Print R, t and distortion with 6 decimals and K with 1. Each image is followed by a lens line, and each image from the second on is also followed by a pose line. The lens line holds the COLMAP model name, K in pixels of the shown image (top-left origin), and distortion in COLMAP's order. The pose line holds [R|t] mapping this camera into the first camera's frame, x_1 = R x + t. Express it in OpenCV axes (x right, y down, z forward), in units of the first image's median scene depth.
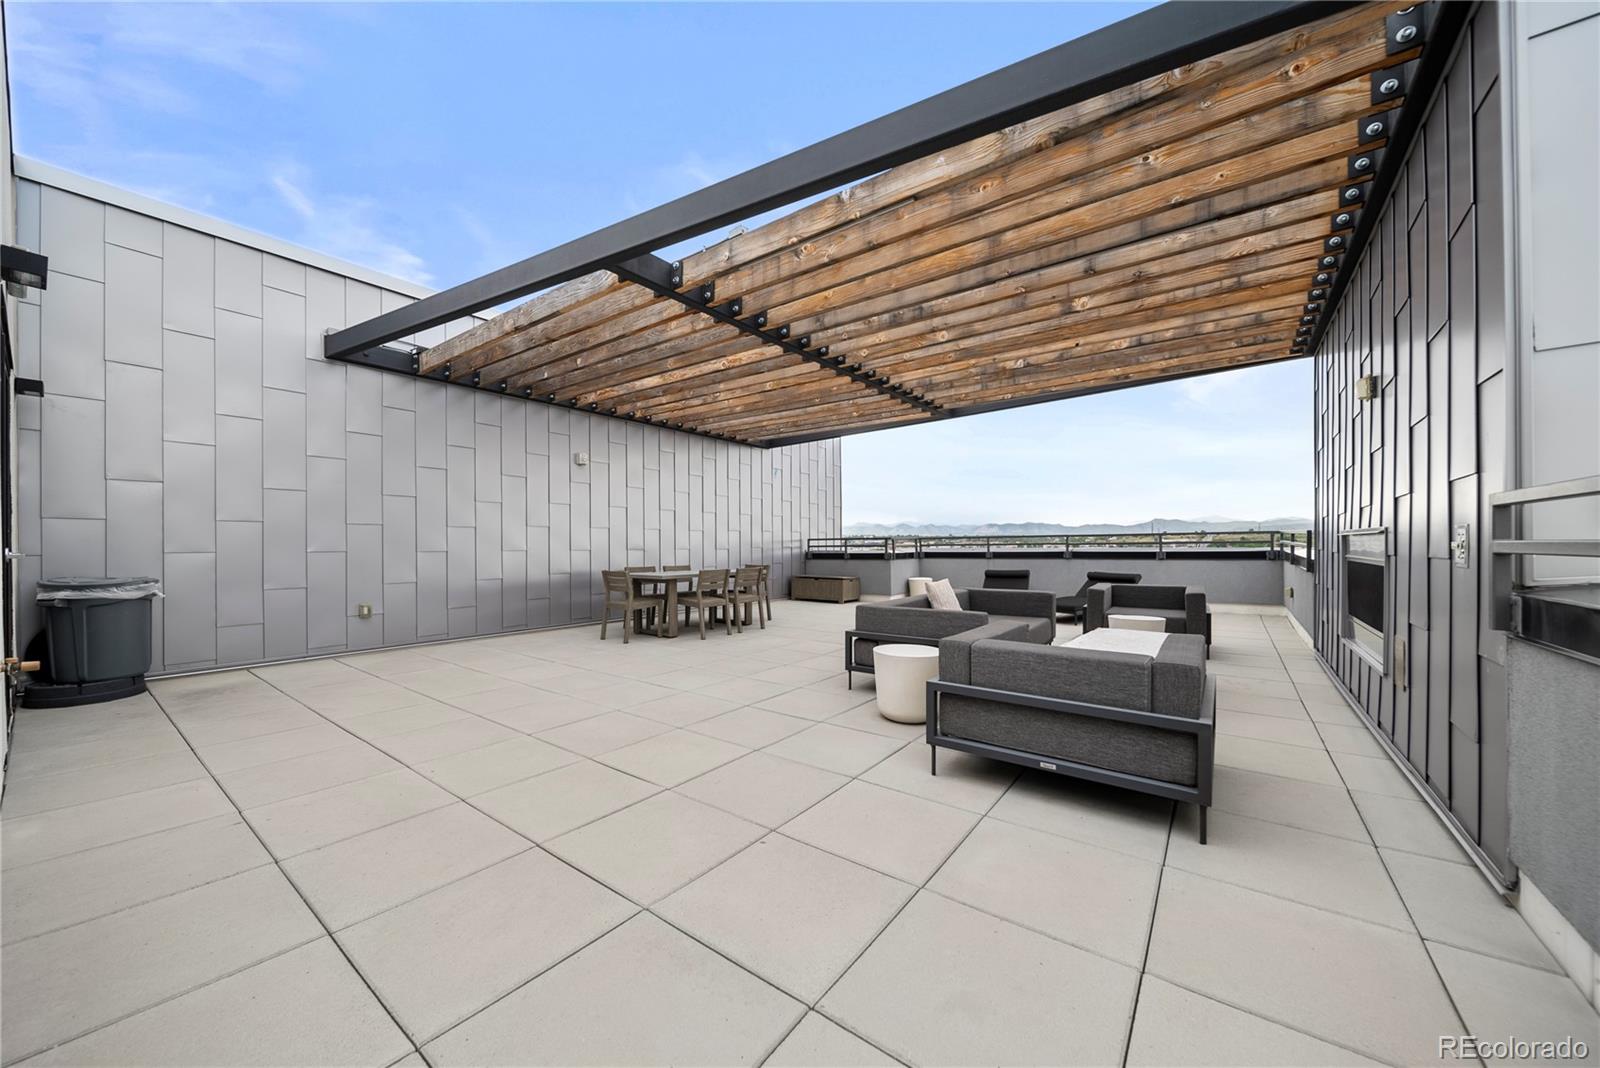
lens RADIAL K [[568.9, 0, 791.3], [0, 568.9, 546.1], [0, 0, 1]] dist [-0.001127, -0.000041]
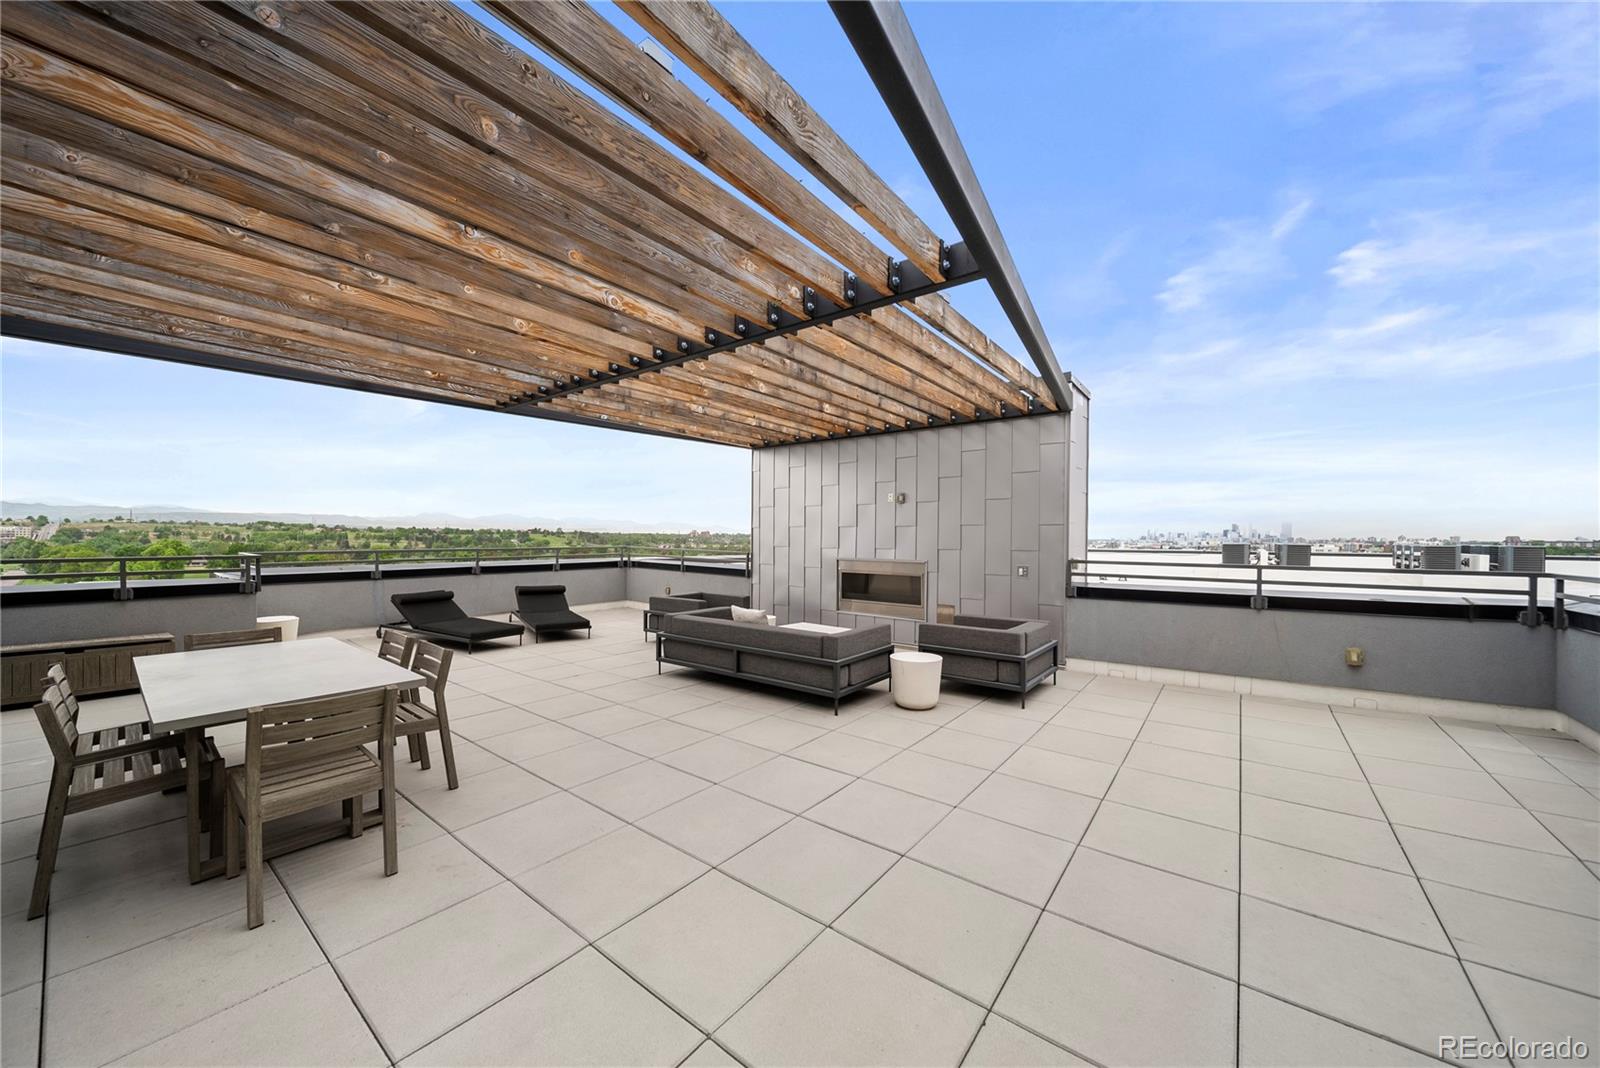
lens RADIAL K [[568.9, 0, 793.7], [0, 568.9, 538.8], [0, 0, 1]] dist [-0.001127, -0.000041]
pose [[0.020712, 0.003005, 0.999781, -0.721880], [-0.003186, 0.999991, -0.002939, -0.059318], [-0.999780, -0.003125, 0.020721, 0.779211]]
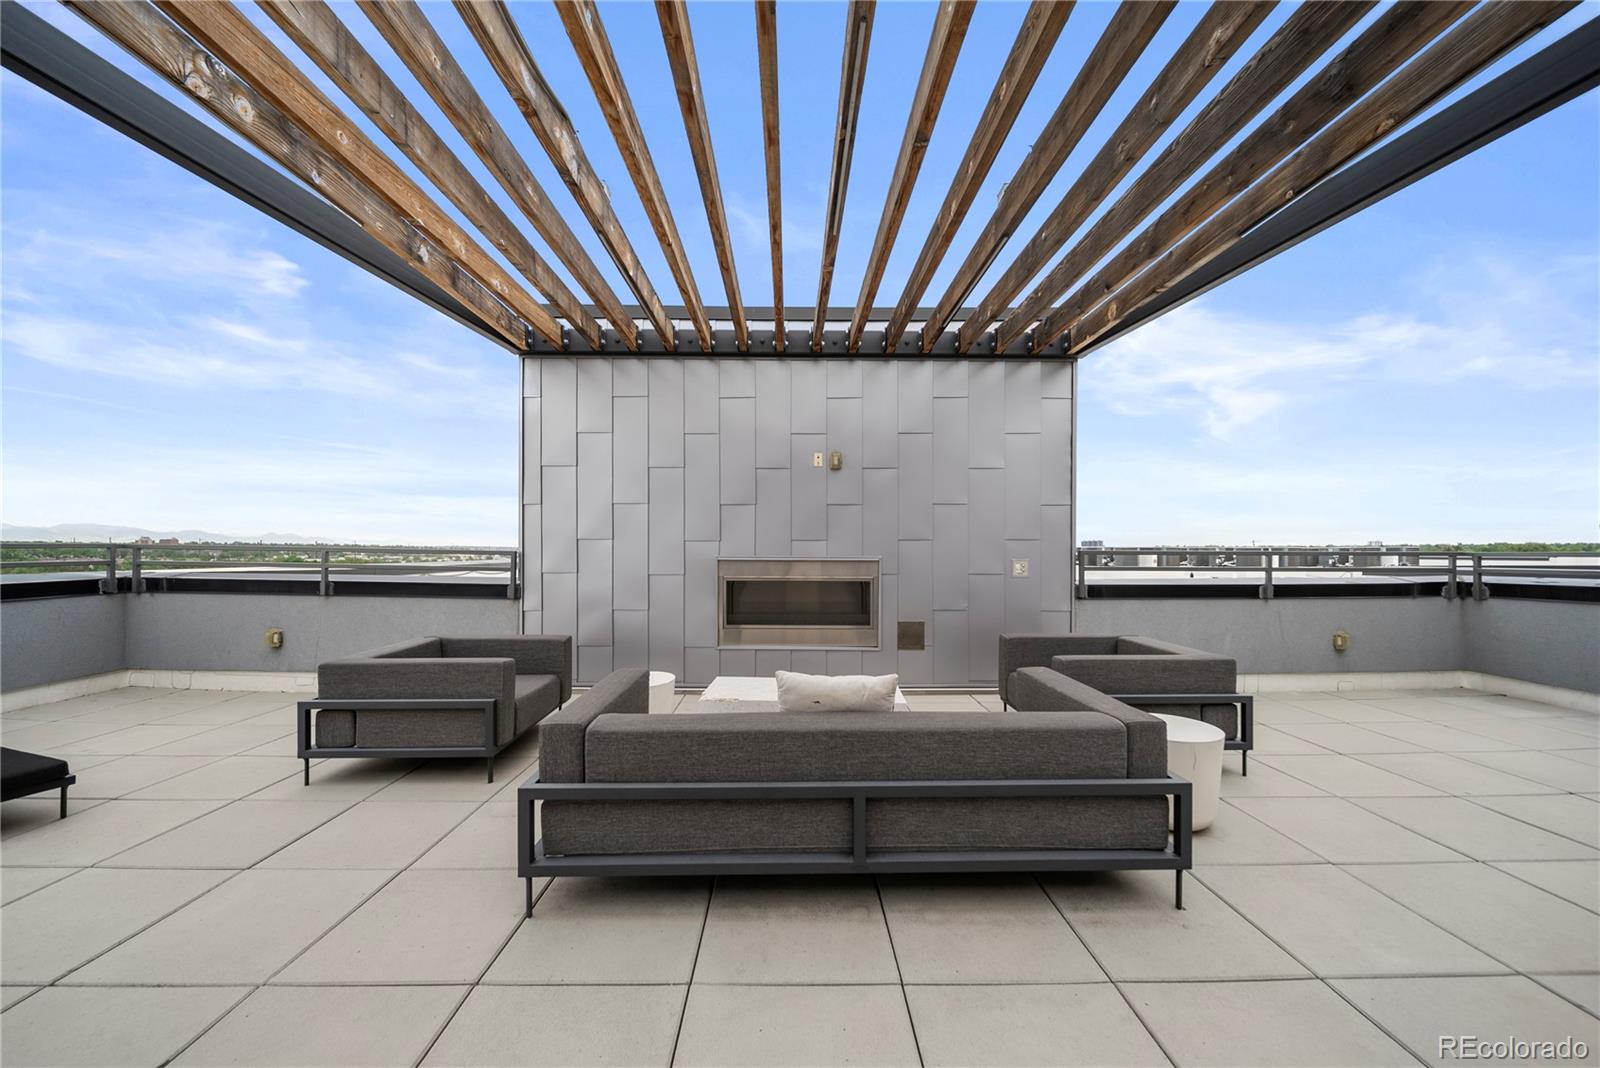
lens RADIAL K [[568.9, 0, 792.6], [0, 568.9, 546.9], [0, 0, 1]] dist [-0.001127, -0.000041]
pose [[-0.607483, 0.006735, 0.794304, -0.057569], [0.002296, 0.999975, -0.006723, -0.026279], [-0.794329, -0.002261, -0.607484, 1.116547]]
